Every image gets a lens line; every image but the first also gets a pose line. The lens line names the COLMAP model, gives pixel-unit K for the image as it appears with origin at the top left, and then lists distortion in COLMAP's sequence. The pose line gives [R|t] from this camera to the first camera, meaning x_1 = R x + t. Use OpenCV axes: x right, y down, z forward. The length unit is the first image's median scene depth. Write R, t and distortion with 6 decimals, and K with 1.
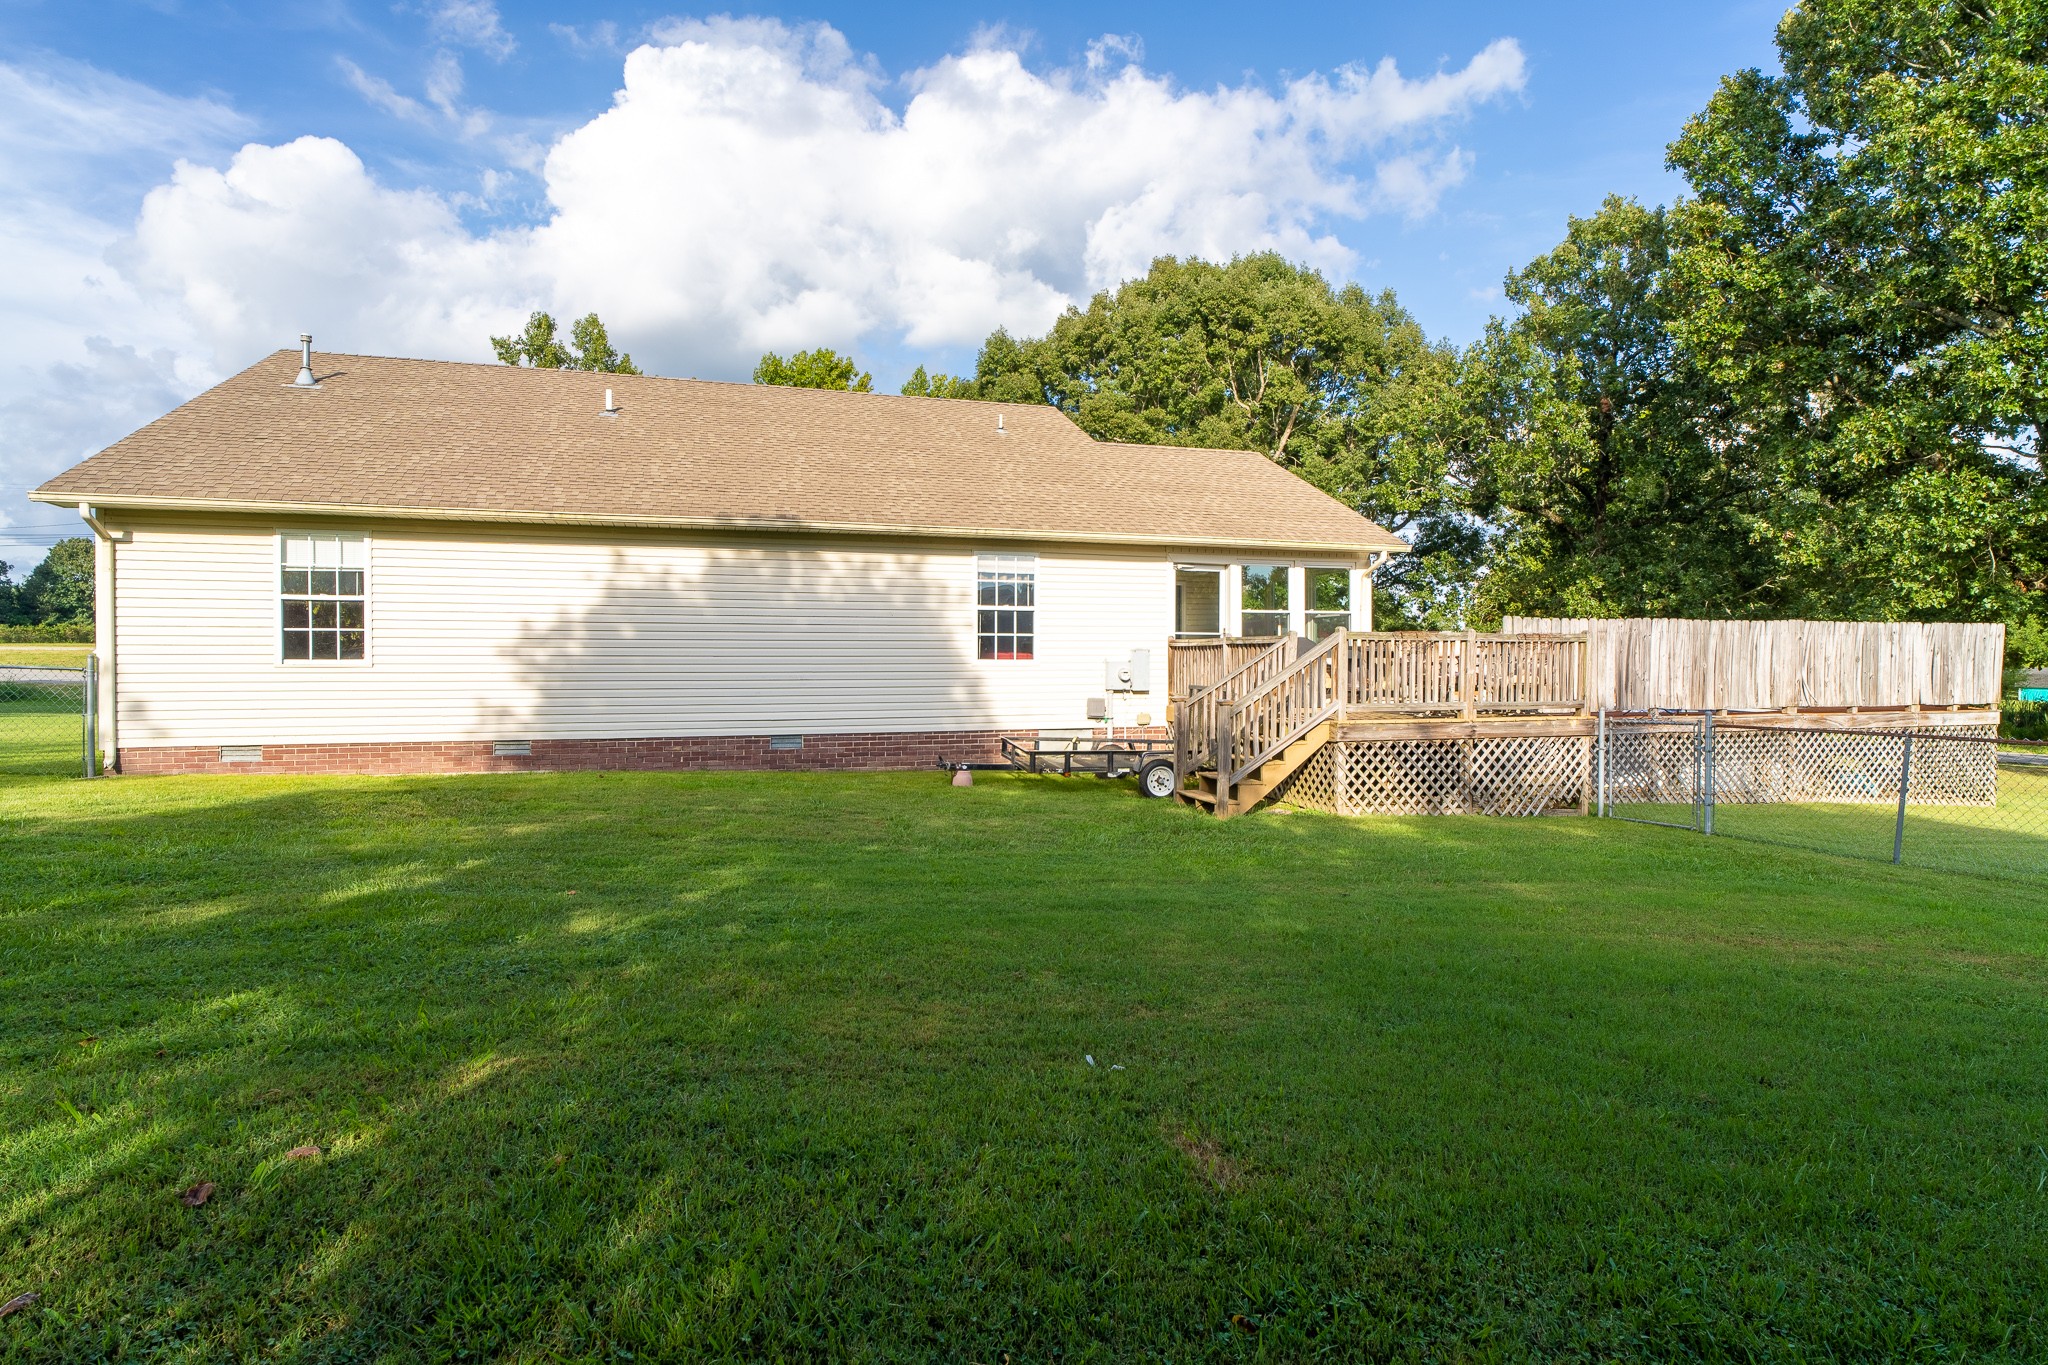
lens RADIAL K [[1058.8, 0, 1047.1], [0, 1058.8, 656.2], [0, 0, 1]] dist [-0.004463, -0.000488]
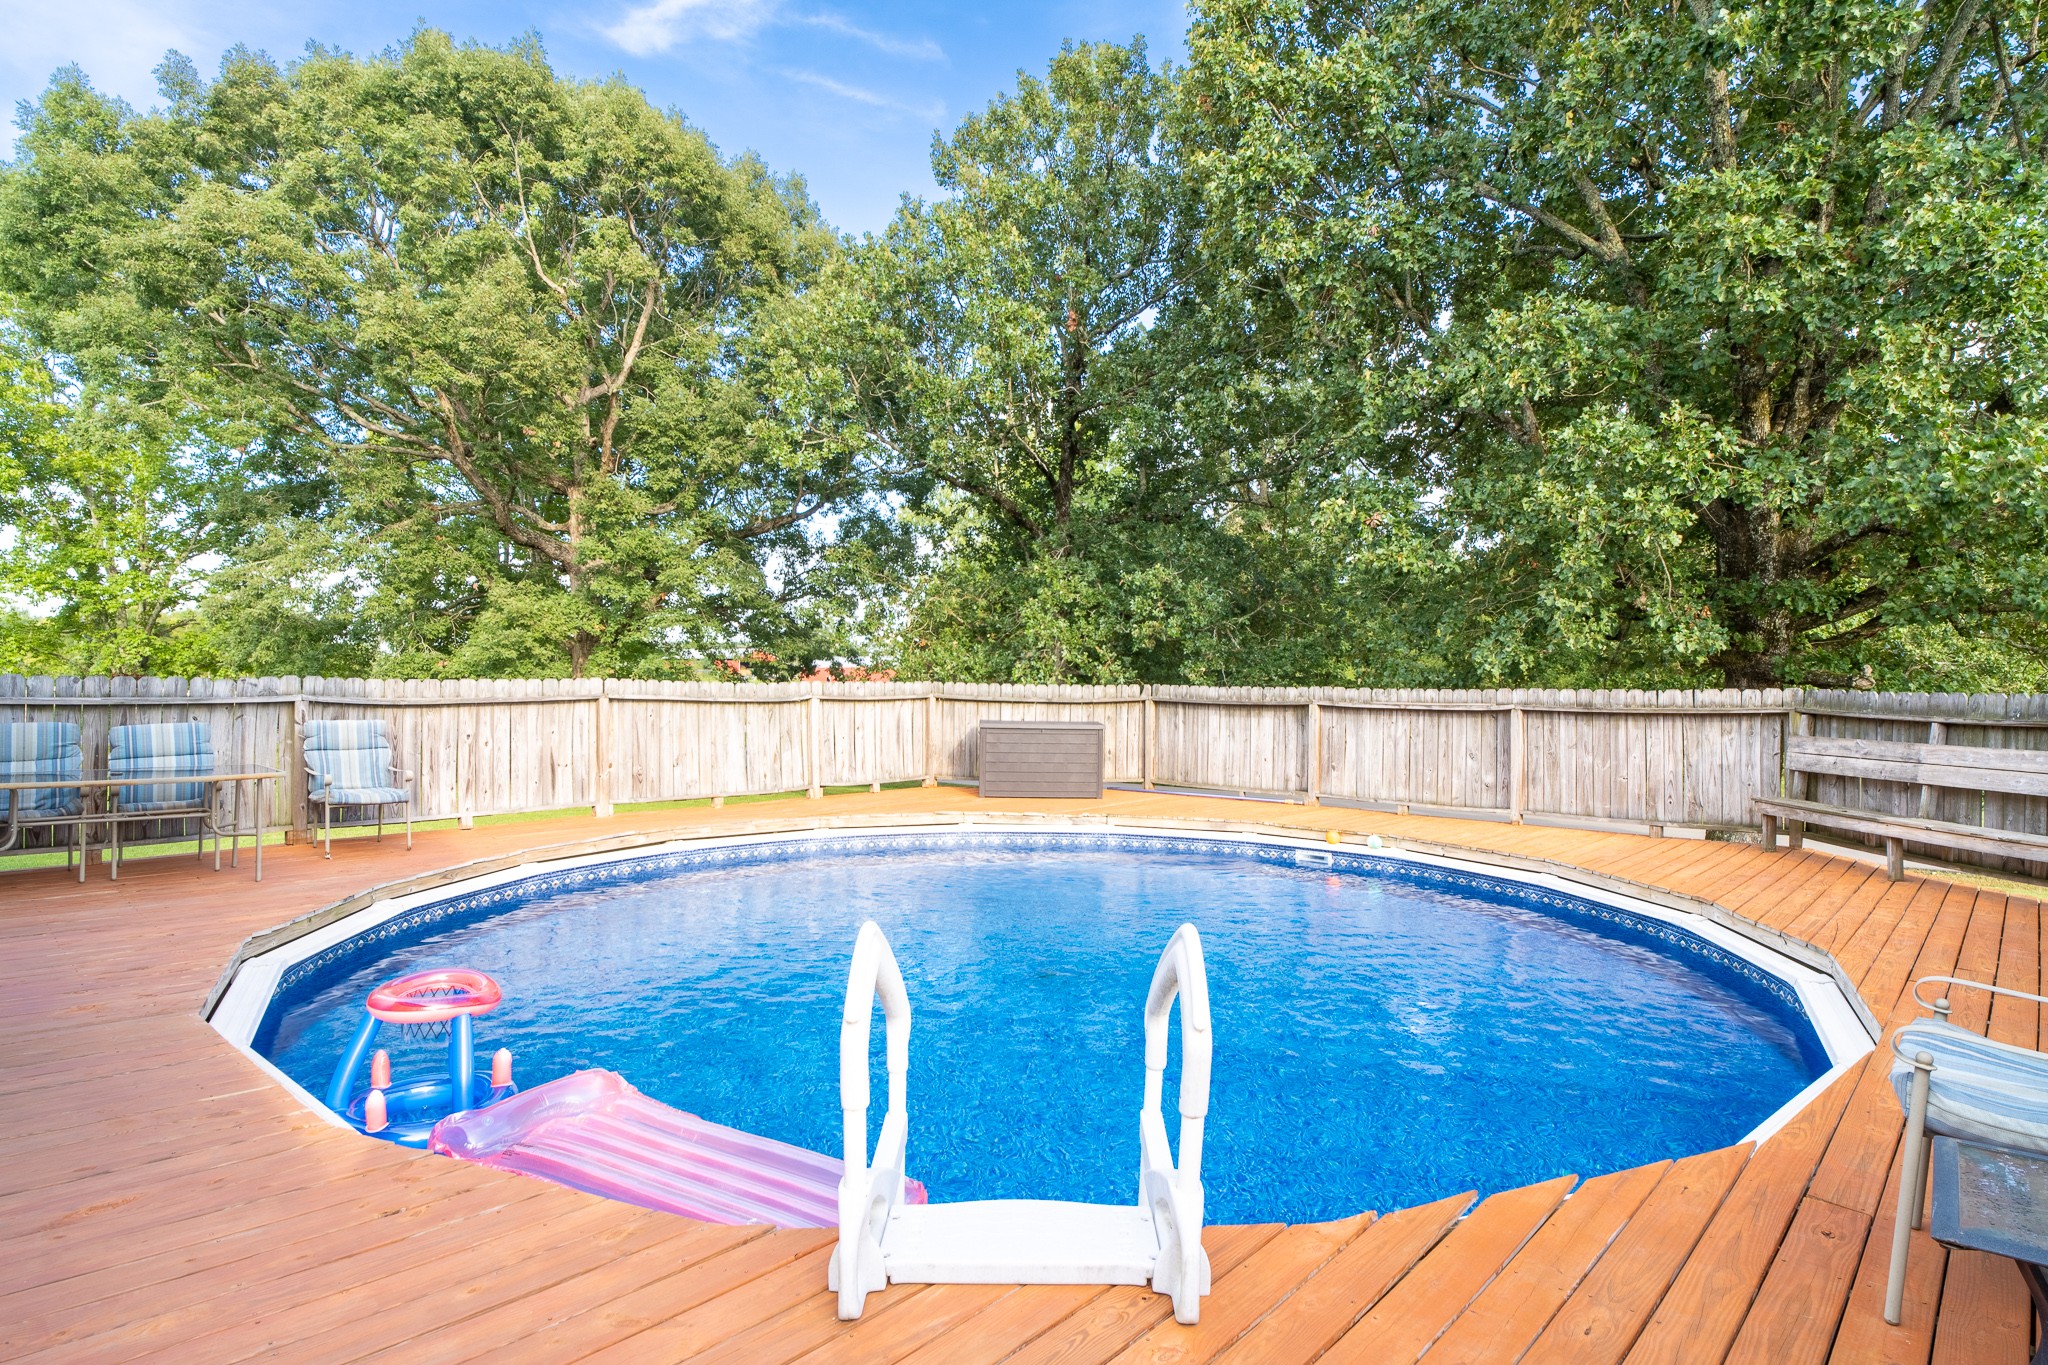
lens RADIAL K [[1058.8, 0, 1047.1], [0, 1058.8, 656.2], [0, 0, 1]] dist [-0.004463, -0.000488]
pose [[0.874585, 0.024002, 0.484278, 0.216424], [-0.013496, 0.999592, -0.025170, -0.015986], [-0.484684, 0.015478, 0.874552, 0.491242]]
